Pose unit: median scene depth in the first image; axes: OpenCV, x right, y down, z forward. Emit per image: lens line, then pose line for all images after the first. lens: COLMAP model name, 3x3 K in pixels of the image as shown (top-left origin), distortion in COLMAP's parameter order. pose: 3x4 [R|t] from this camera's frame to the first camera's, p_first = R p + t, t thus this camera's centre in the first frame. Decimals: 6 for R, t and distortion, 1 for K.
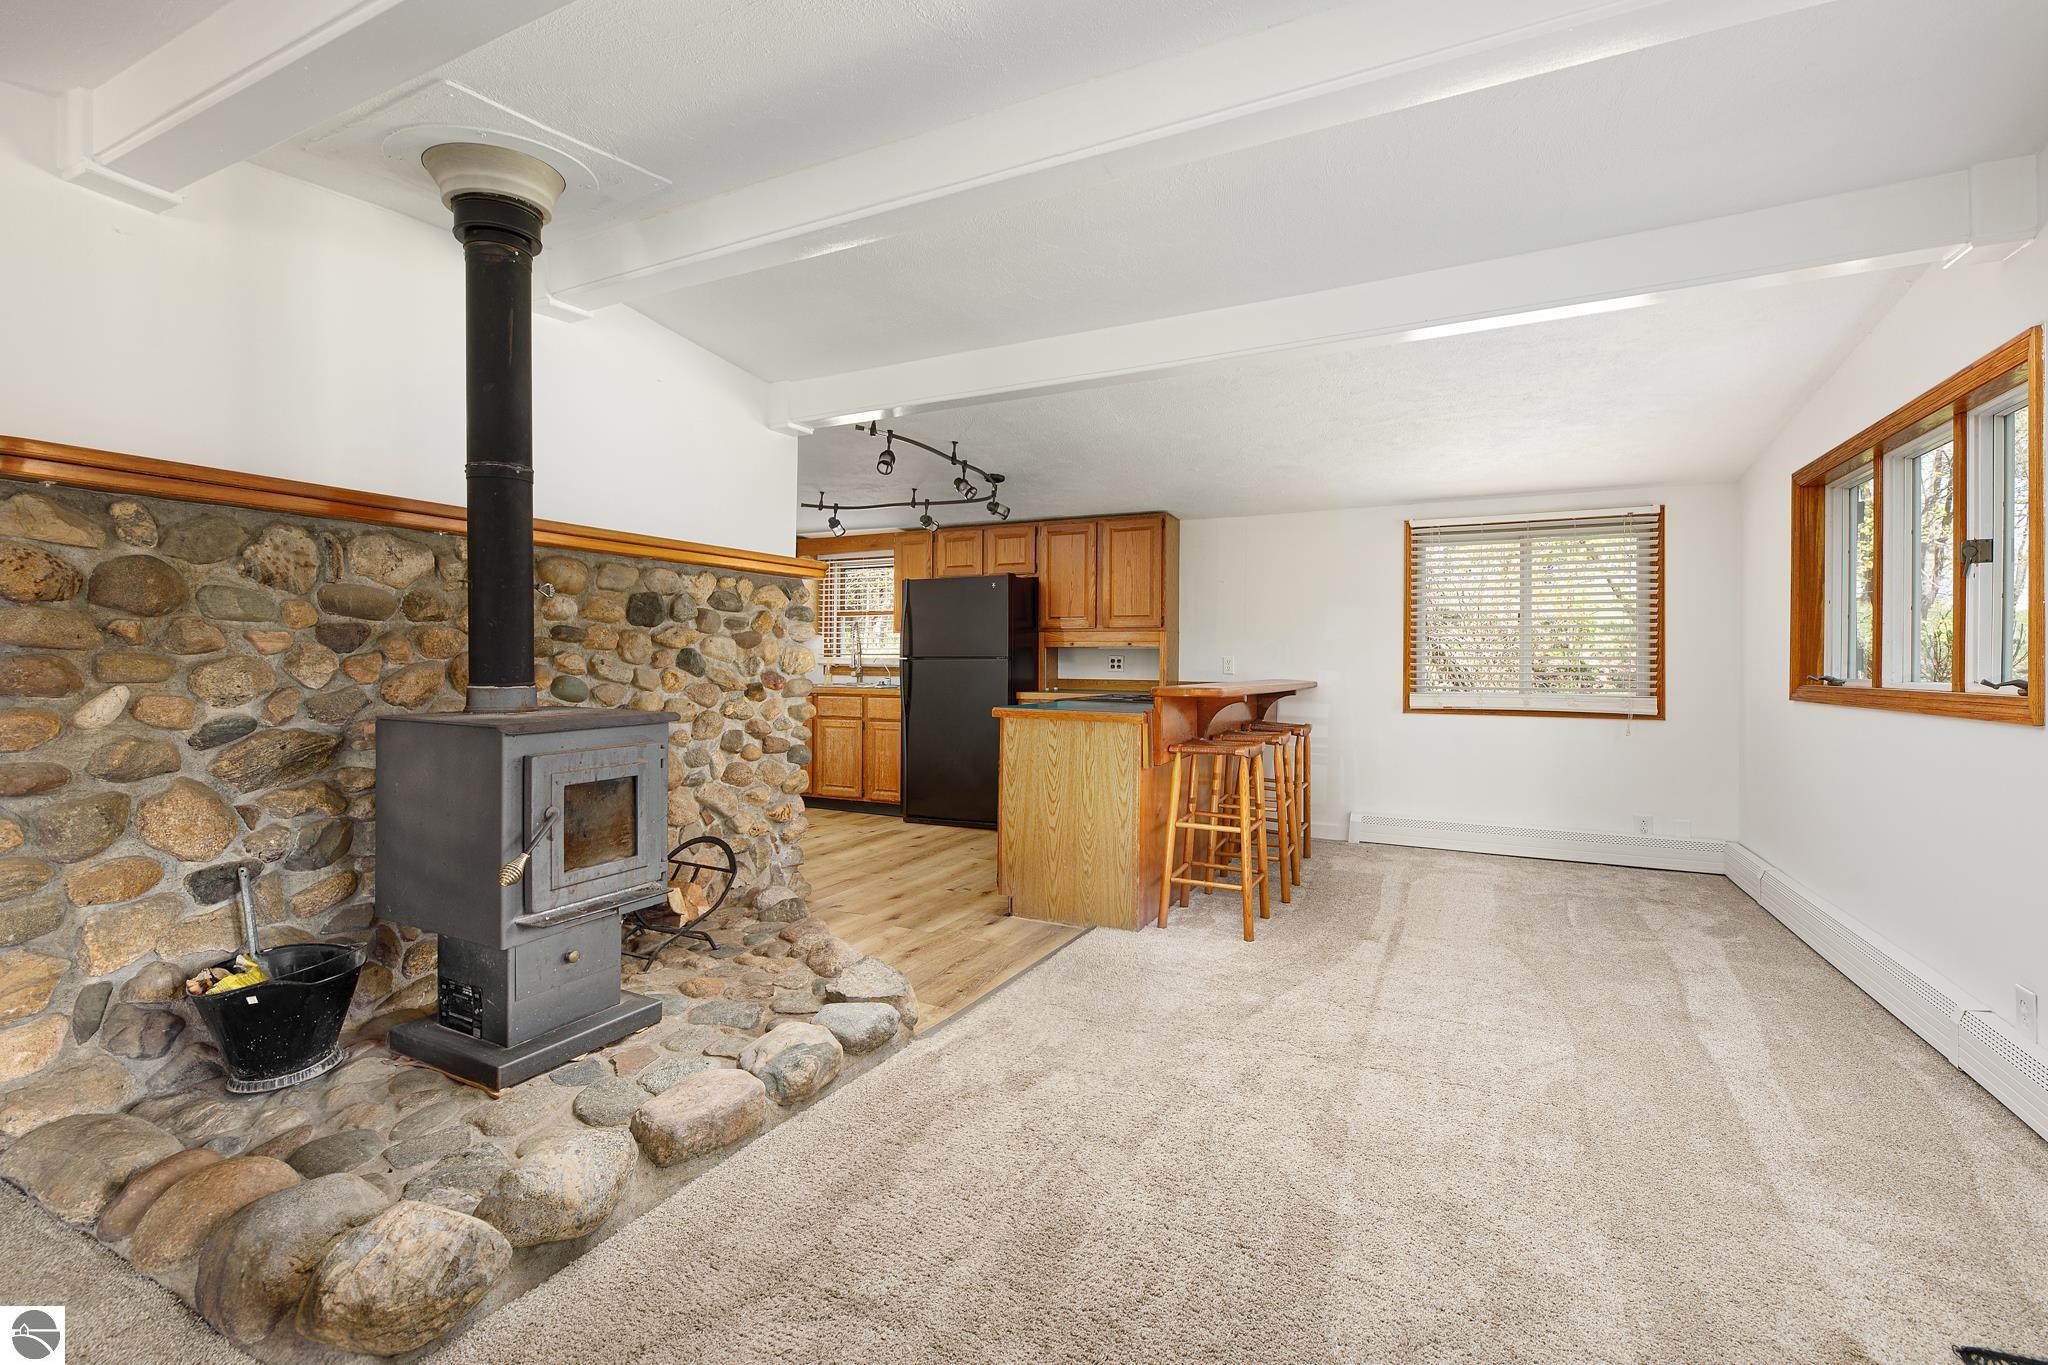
lens RADIAL K [[893.8, 0, 1022.4], [0, 893.8, 654.1], [0, 0, 1]] dist [-0.002802, -0.001096]
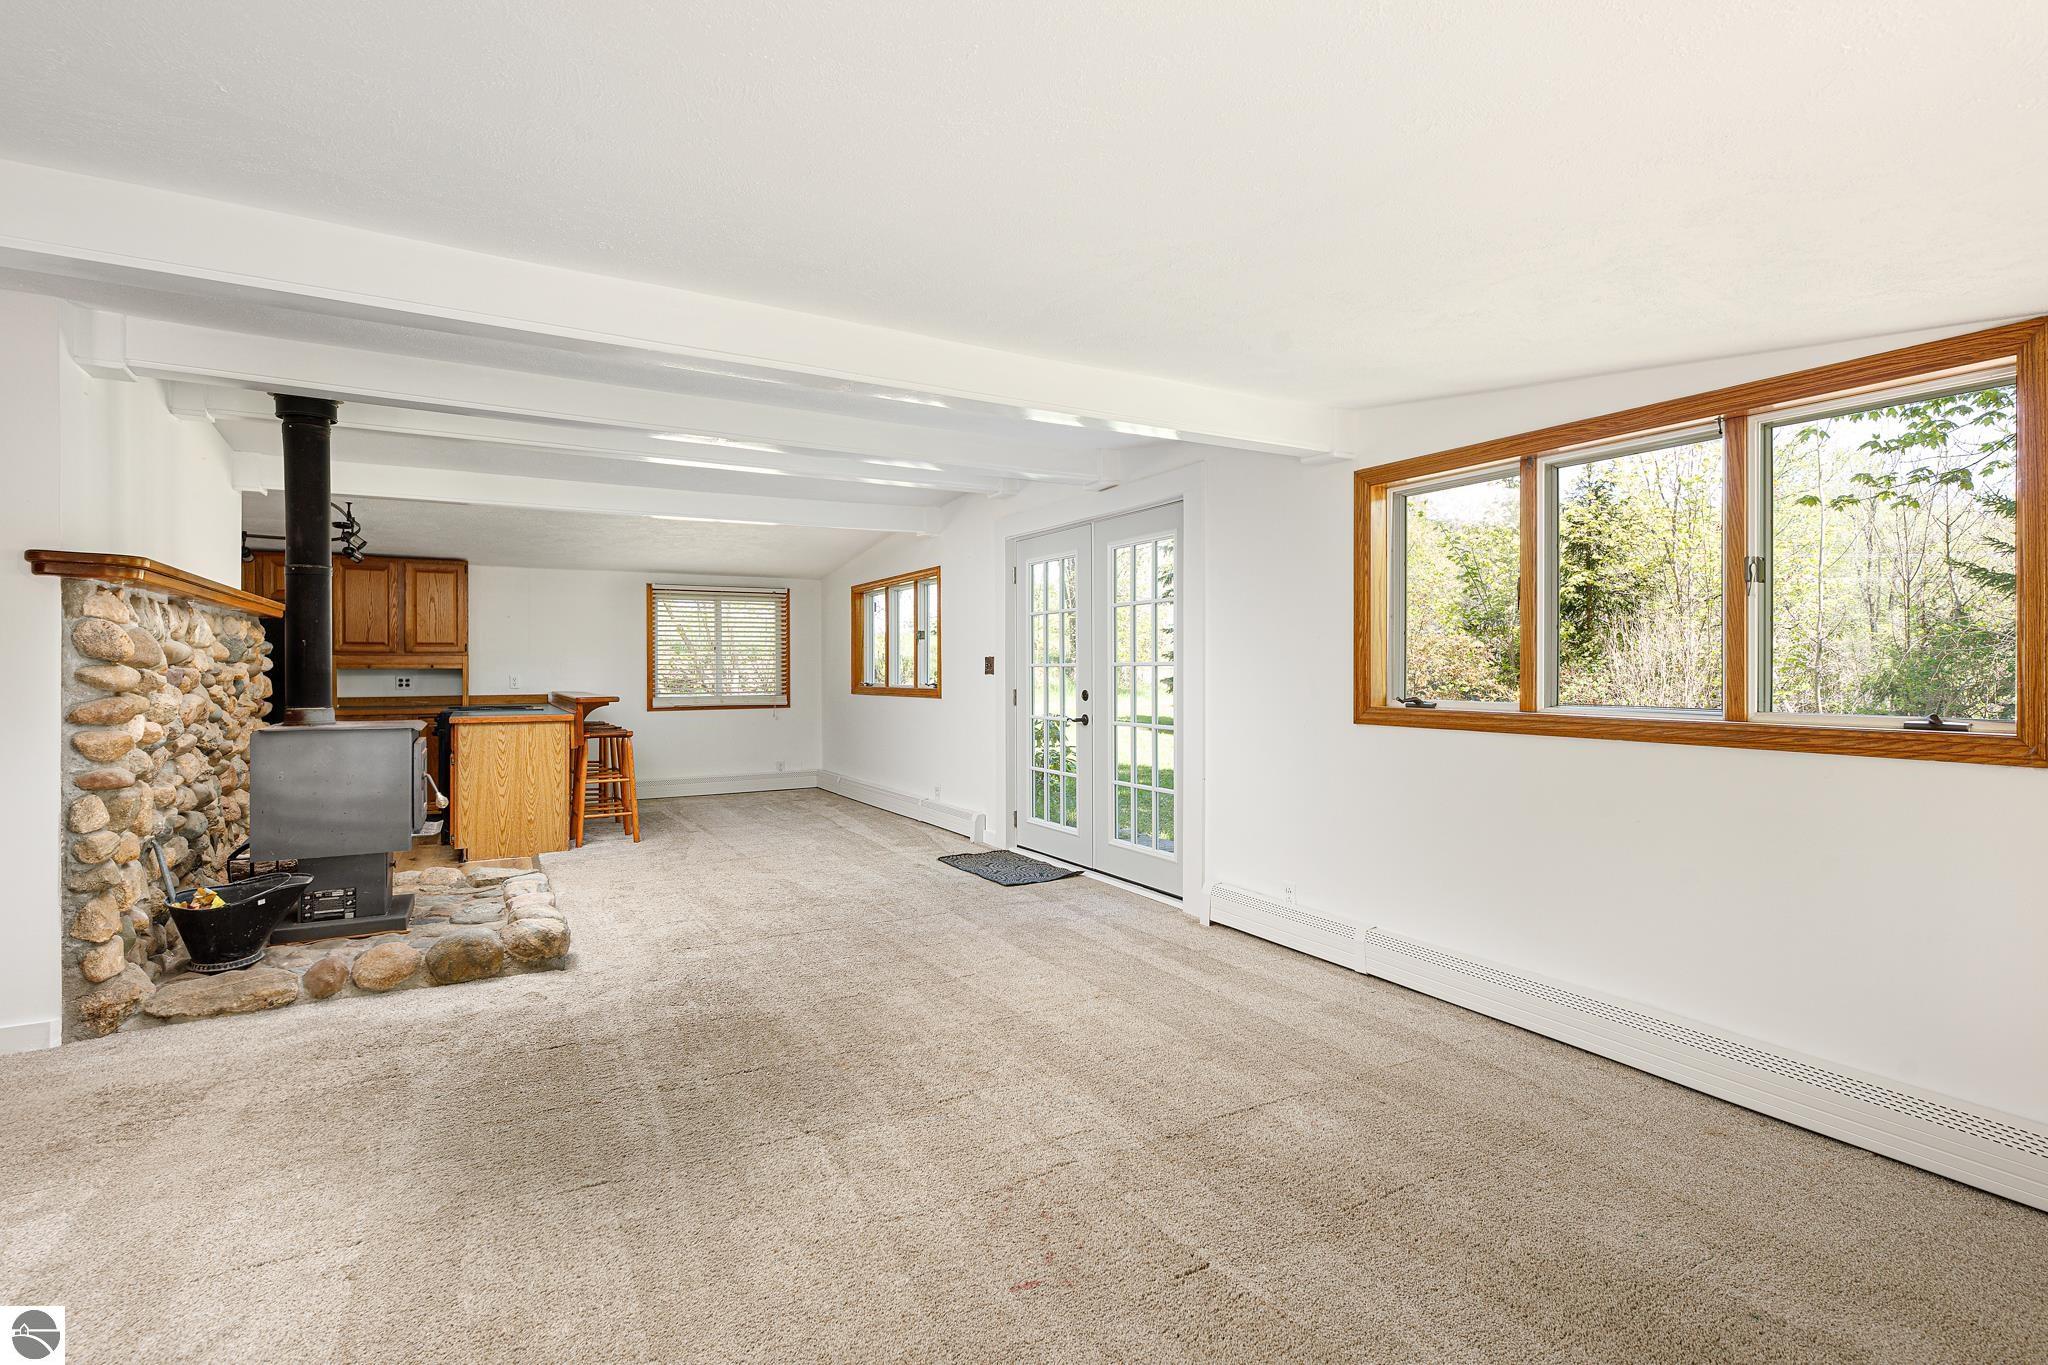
lens RADIAL K [[967.3, 0, 1023.3], [0, 967.3, 675.1], [0, 0, 1]] dist [0.004546, -0.000166]
pose [[0.554230, -0.015278, 0.832224, -0.723022], [0.001531, 0.999849, 0.017336, -0.027299], [-0.832362, -0.008334, 0.554169, -0.534563]]
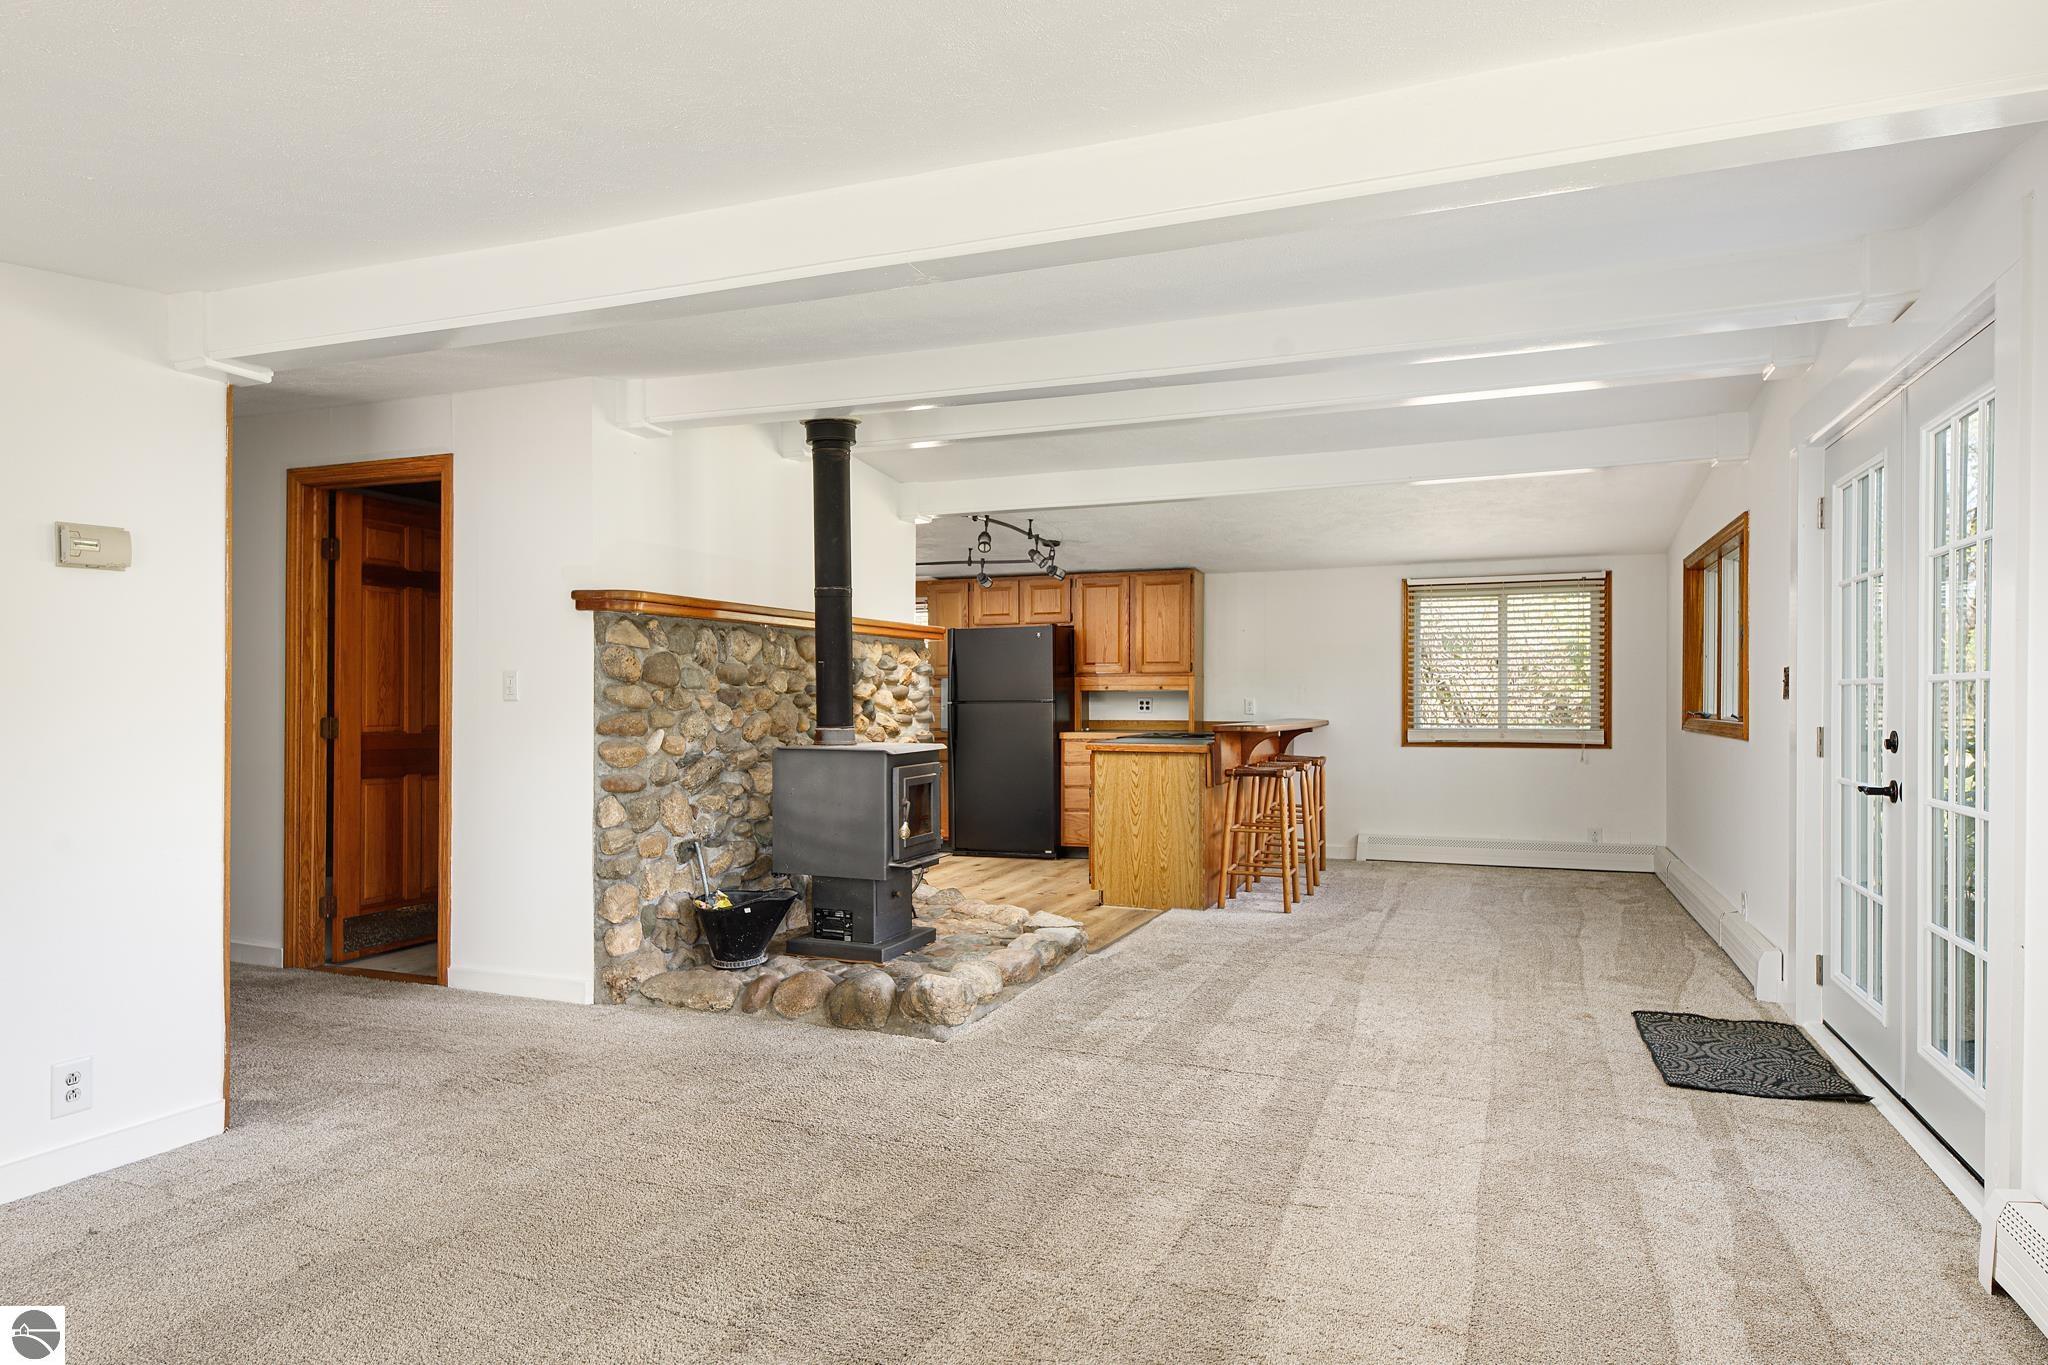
lens RADIAL K [[1206.7, 0, 1021.4], [0, 1206.7, 697.7], [0, 0, 1]] dist [0.009868, -0.000490]
pose [[0.996175, -0.009177, 0.086894, -0.246624], [0.008395, 0.999921, 0.009353, -0.019246], [-0.086973, -0.008587, 0.996174, -0.634683]]
